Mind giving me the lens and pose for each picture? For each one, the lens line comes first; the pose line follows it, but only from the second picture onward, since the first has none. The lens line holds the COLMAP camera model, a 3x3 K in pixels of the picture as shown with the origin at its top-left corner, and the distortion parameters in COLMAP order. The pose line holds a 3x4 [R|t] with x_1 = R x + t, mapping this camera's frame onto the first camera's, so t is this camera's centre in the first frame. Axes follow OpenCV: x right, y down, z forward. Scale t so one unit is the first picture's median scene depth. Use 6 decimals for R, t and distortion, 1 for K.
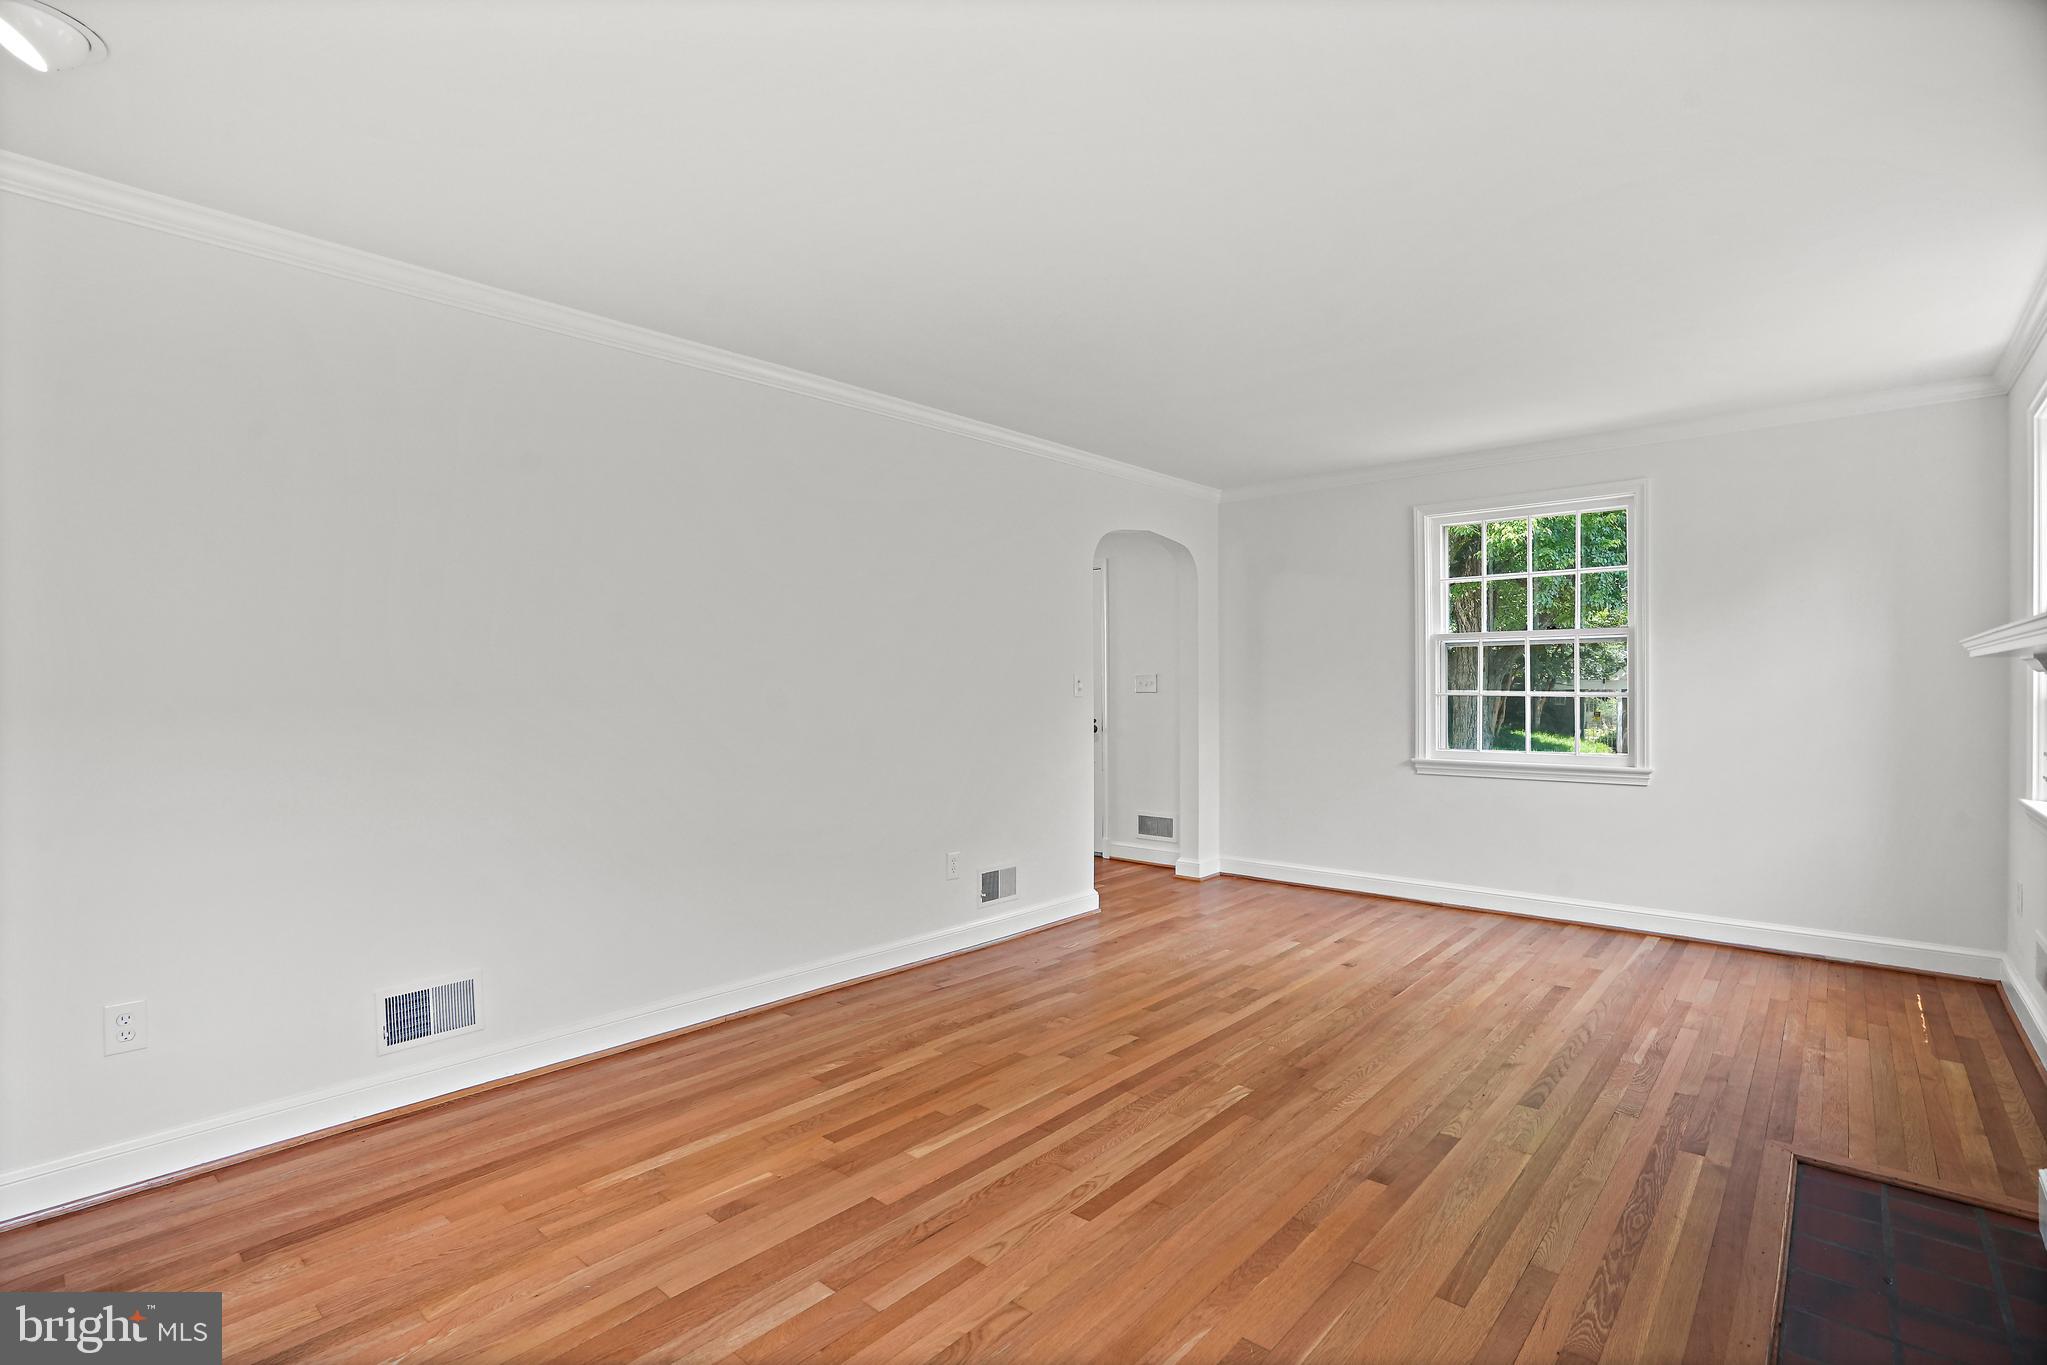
lens RADIAL K [[952.9, 0, 982.6], [0, 952.9, 686.7], [0, 0, 1]] dist [-0.036625, 0.012744]
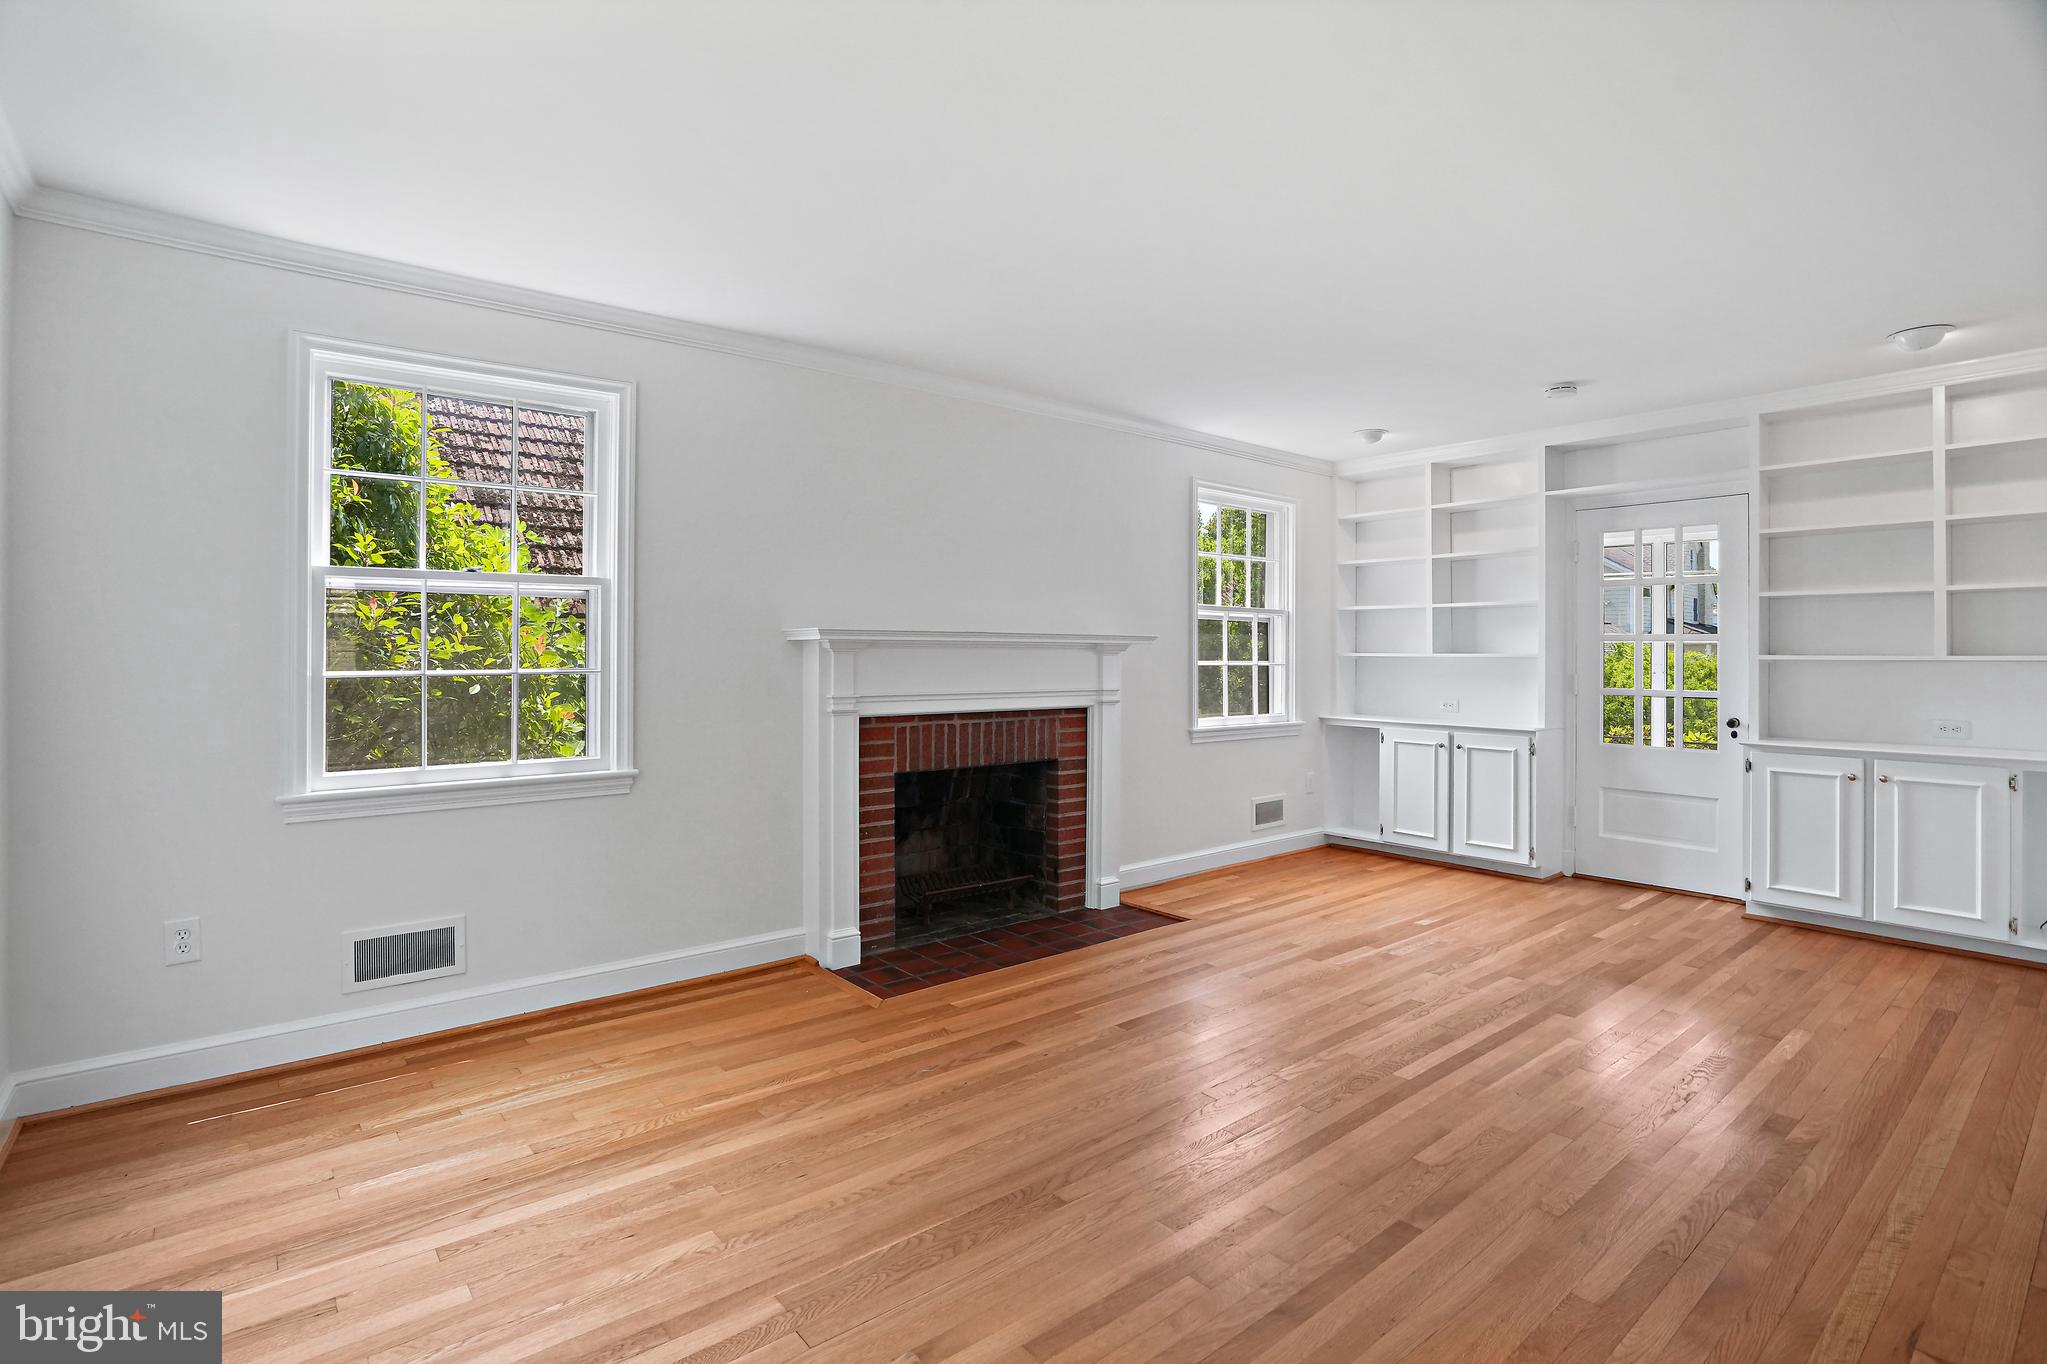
lens RADIAL K [[952.9, 0, 982.6], [0, 952.9, 686.2], [0, 0, 1]] dist [-0.036625, 0.012744]
pose [[-0.987019, -0.003413, 0.160567, 0.429718], [0.002218, 0.999389, 0.034876, -0.010778], [-0.160588, 0.034780, -0.986409, 2.008142]]
